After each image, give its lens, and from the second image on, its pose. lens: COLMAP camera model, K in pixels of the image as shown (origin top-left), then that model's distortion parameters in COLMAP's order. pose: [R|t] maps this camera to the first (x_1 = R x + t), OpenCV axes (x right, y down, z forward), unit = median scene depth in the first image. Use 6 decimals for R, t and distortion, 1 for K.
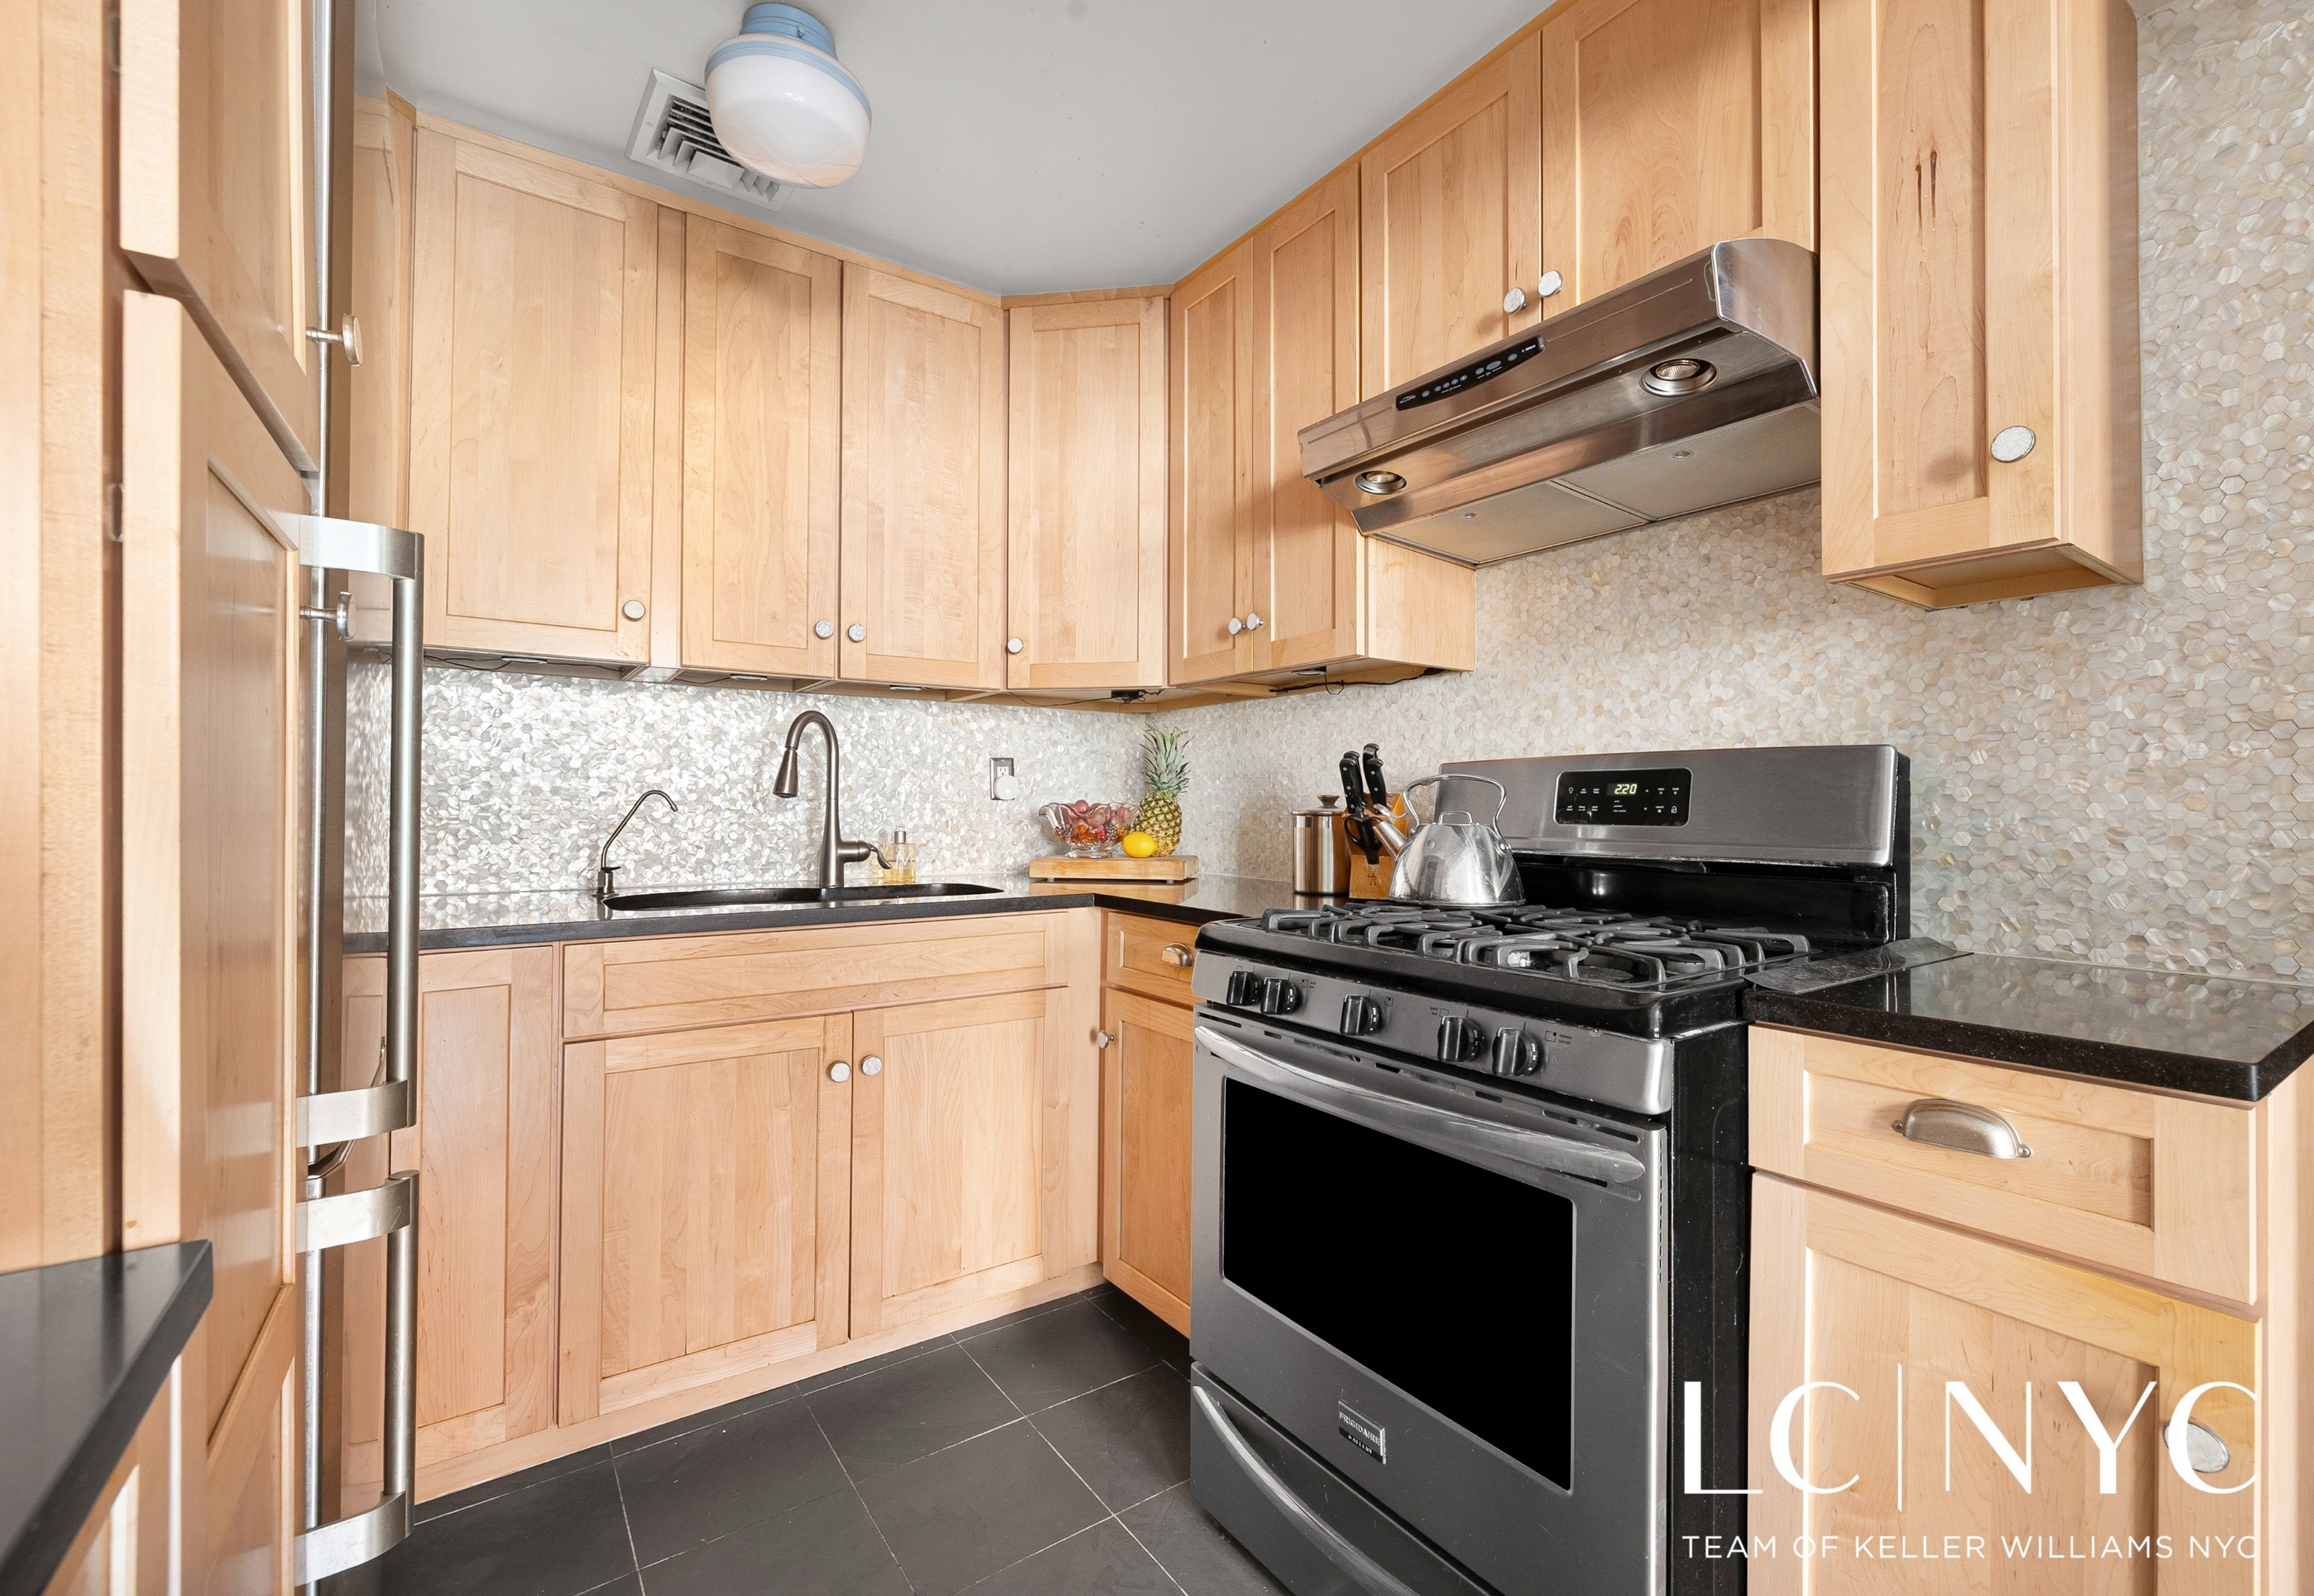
lens RADIAL K [[997.3, 0, 1164.9], [0, 997.3, 777.7], [0, 0, 1]] dist [0.000537, 0.000085]
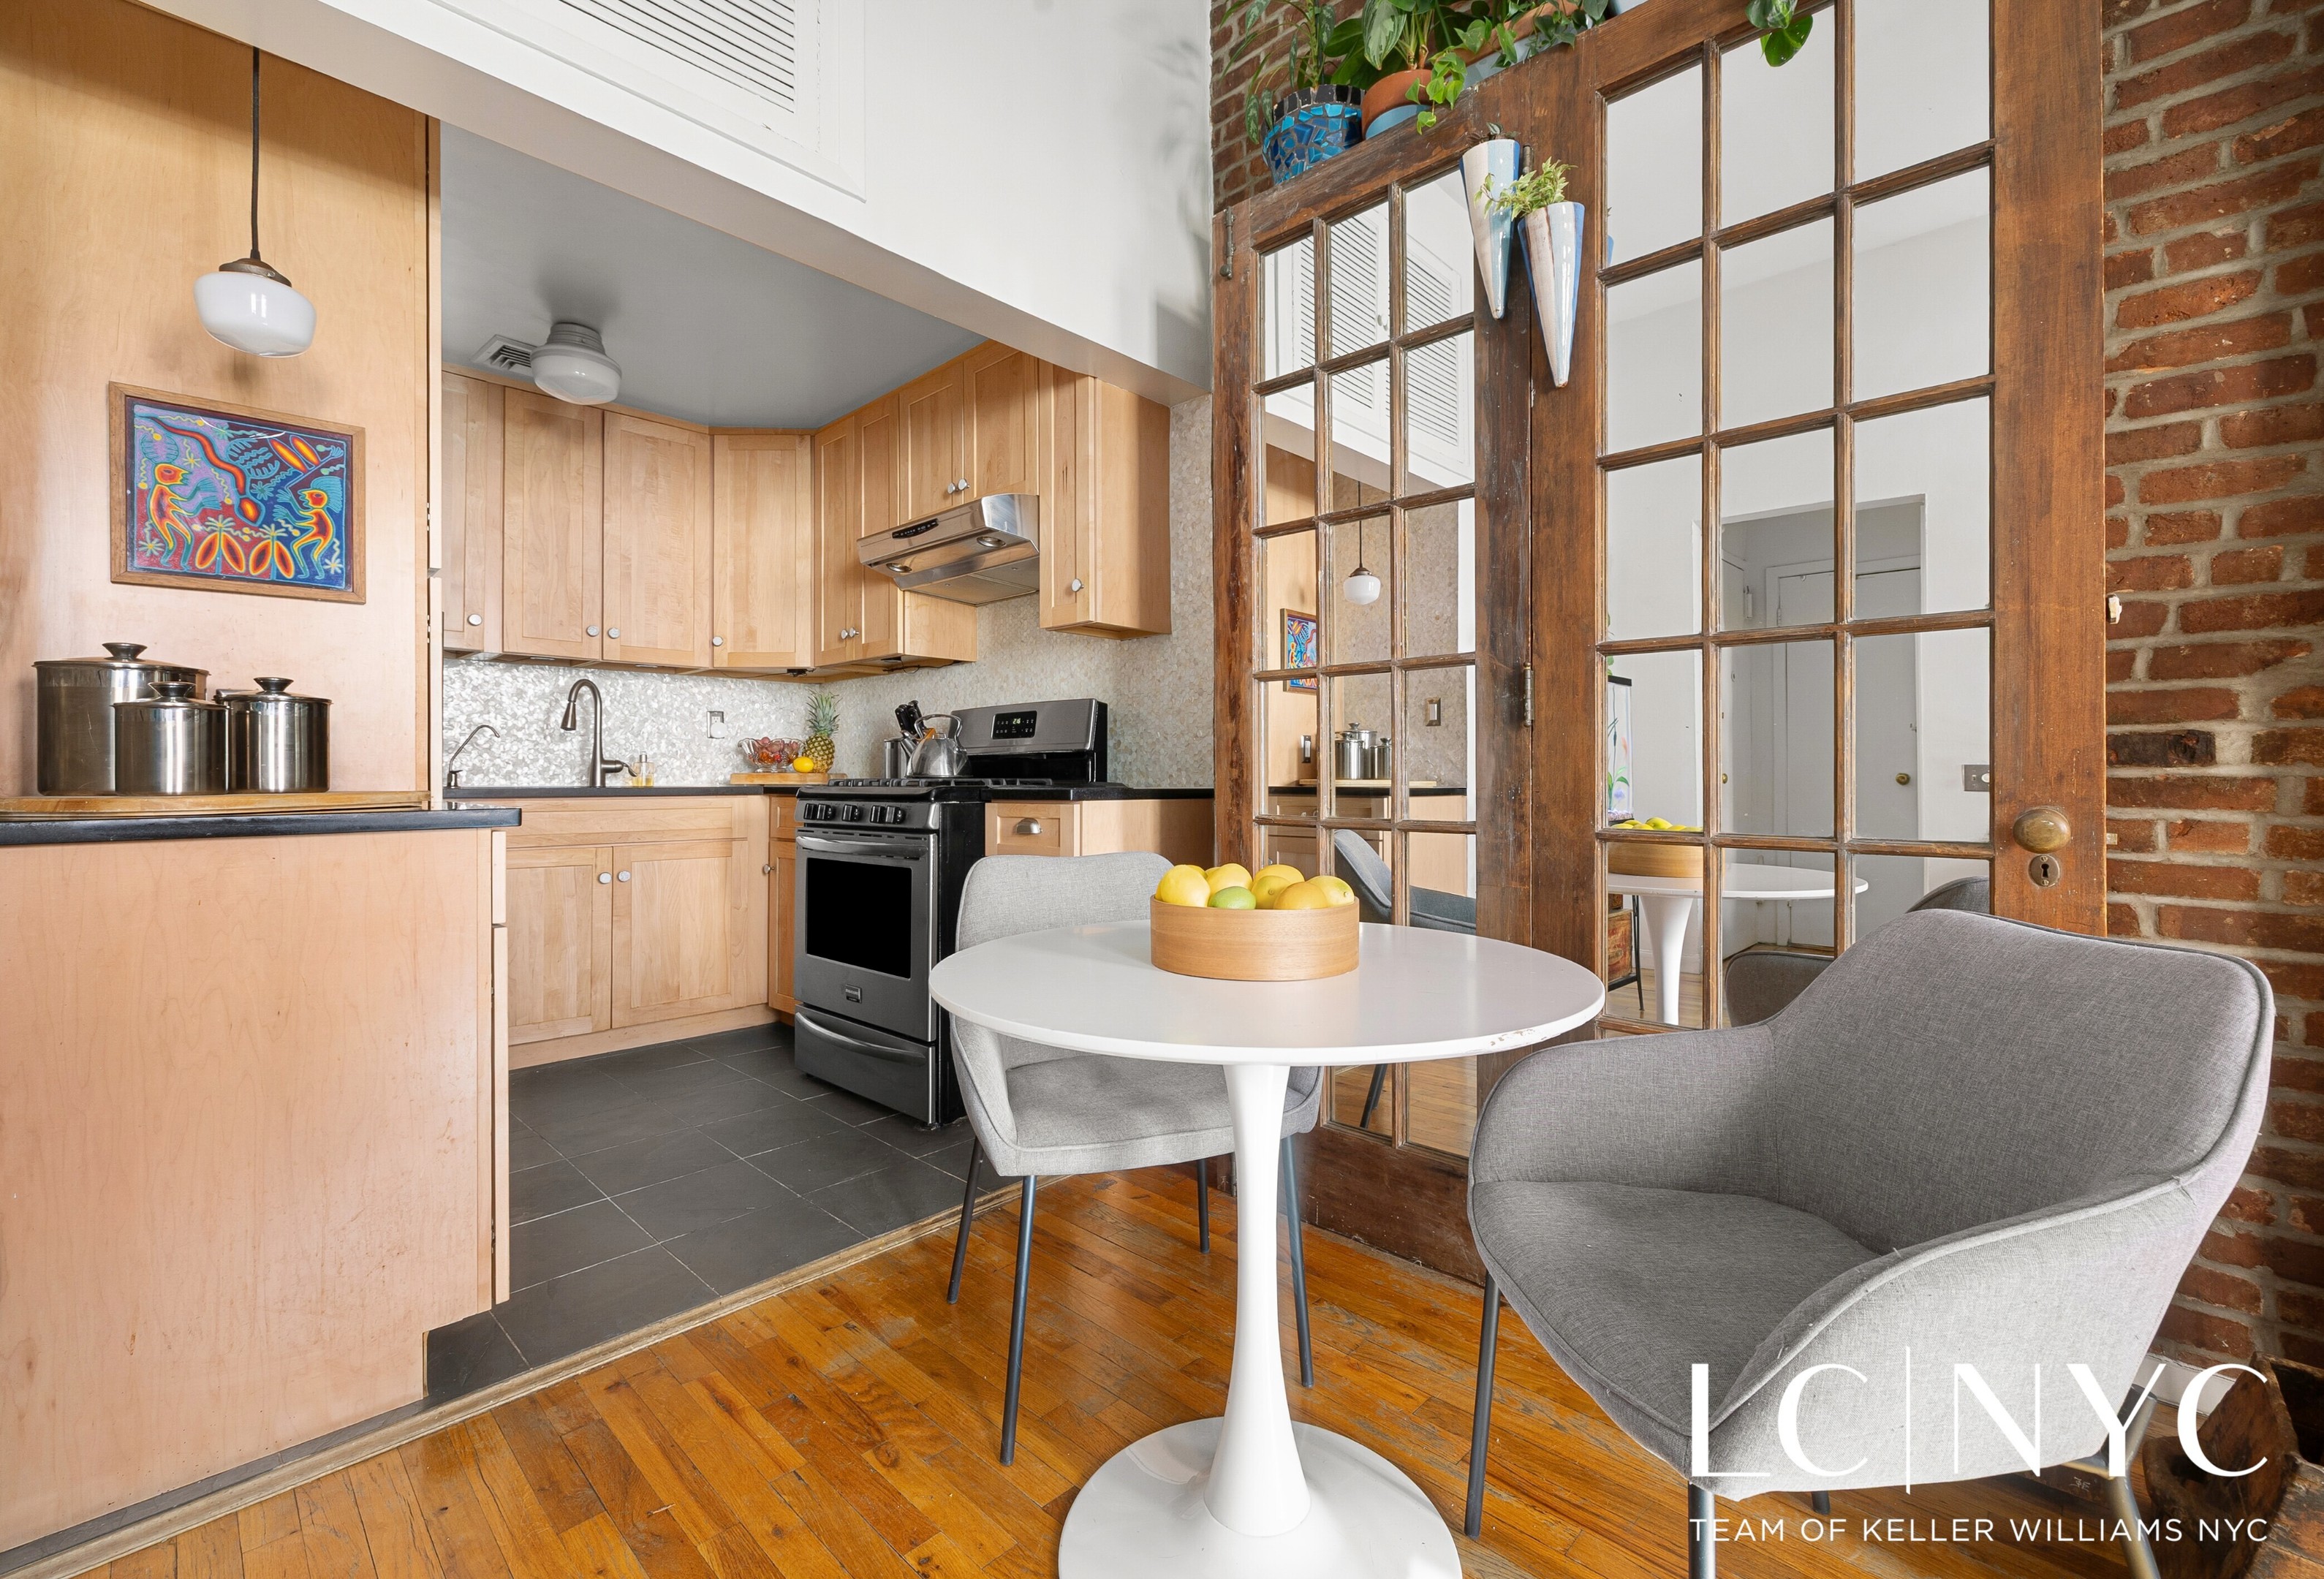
lens RADIAL K [[1007.6, 0, 1153.9], [0, 1007.6, 759.5], [0, 0, 1]] dist [-0.001226, -0.000172]
pose [[0.981170, -0.002819, 0.193124, 0.249101], [0.001862, 0.999985, 0.005137, 0.059295], [-0.193135, -0.004680, 0.981161, -0.820759]]
